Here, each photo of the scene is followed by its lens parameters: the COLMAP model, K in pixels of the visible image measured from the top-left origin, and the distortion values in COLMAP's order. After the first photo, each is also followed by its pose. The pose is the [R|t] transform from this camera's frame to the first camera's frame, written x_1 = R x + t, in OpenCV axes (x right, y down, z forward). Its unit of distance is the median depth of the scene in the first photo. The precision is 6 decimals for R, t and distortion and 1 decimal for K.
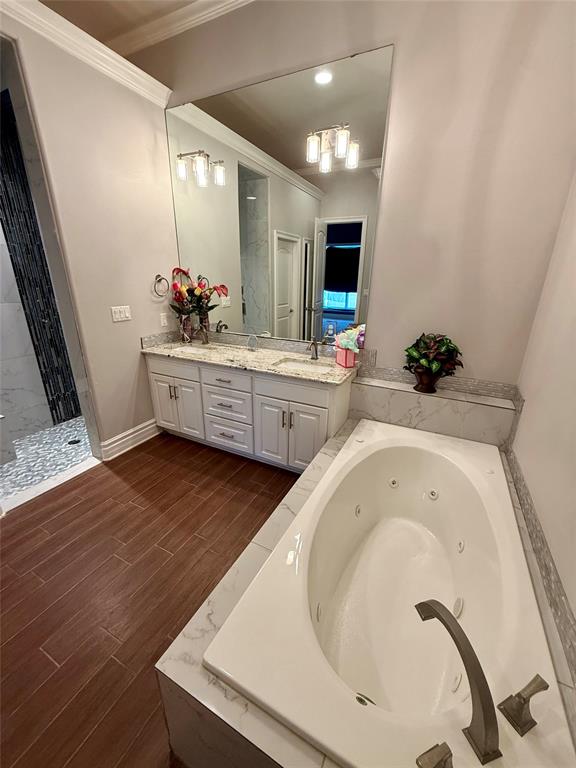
lens RADIAL K [[306.3, 0, 290.3], [0, 306.3, 382.1], [0, 0, 1]] dist [0.003201, -0.000359]
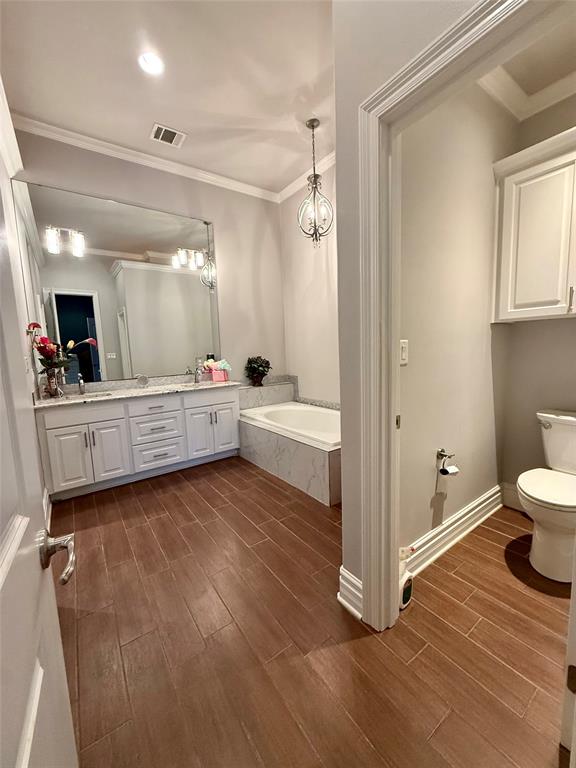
lens RADIAL K [[306.3, 0, 285.7], [0, 306.3, 384.2], [0, 0, 1]] dist [0.003201, -0.000359]
pose [[0.478305, -0.138317, 0.867233, -1.000792], [0.333906, 0.941996, -0.033917, 0.121092], [-0.812239, 0.305797, 0.496746, -0.068013]]
